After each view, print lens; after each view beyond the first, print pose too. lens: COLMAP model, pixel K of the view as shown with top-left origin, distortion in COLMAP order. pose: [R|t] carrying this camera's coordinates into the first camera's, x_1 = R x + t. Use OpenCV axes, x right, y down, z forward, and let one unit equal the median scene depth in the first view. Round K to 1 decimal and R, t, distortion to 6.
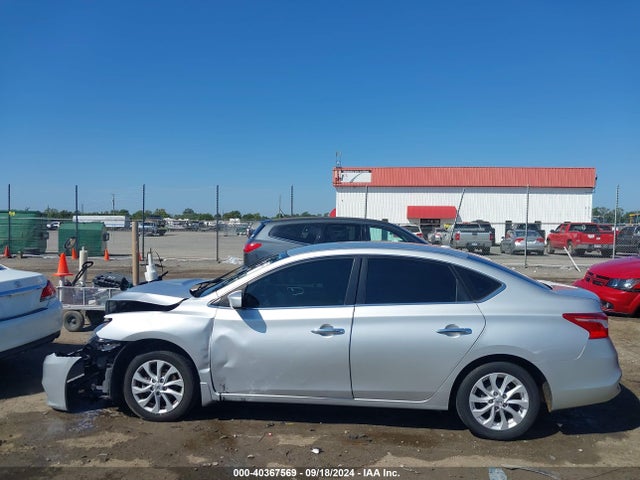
lens RADIAL K [[495.8, 0, 323.1], [0, 495.8, 249.8], [0, 0, 1]] dist [0.055802, -0.131819]
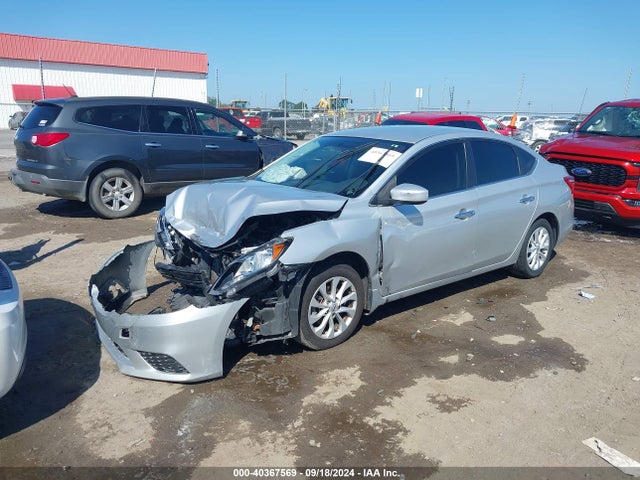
lens RADIAL K [[495.8, 0, 323.1], [0, 495.8, 249.8], [0, 0, 1]] dist [0.055802, -0.131819]
pose [[0.709454, -0.178786, 0.681697, -0.897583], [0.021830, 0.972397, 0.232307, -0.015889], [-0.704414, -0.149930, 0.693774, 0.444355]]
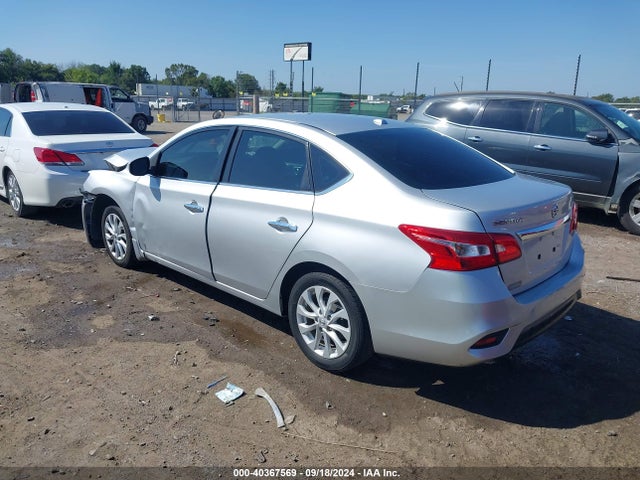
lens RADIAL K [[495.8, 0, 323.1], [0, 495.8, 249.8], [0, 0, 1]] dist [0.055802, -0.131819]
pose [[0.789466, 0.176793, -0.587782, 0.745970], [-0.040798, 0.970617, 0.237145, 0.006866], [0.612437, -0.163237, 0.773482, 0.386879]]
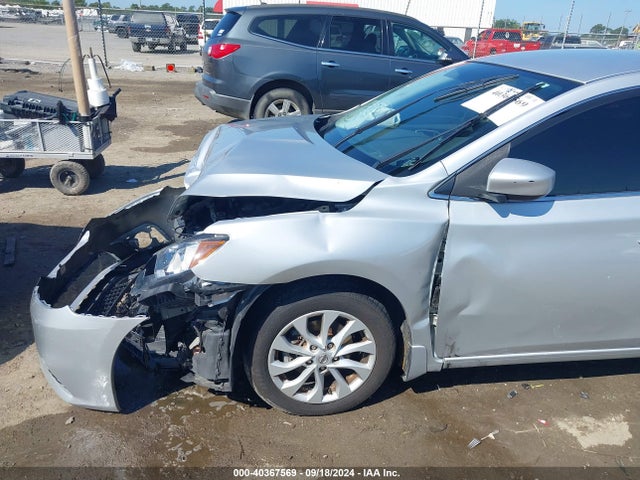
lens RADIAL K [[495.8, 0, 323.1], [0, 495.8, 249.8], [0, 0, 1]] dist [0.055802, -0.131819]
pose [[0.970090, -0.063998, 0.234157, -0.439695], [-0.026499, 0.930937, 0.364218, -0.006120], [-0.241294, -0.359529, 0.901397, 0.592105]]
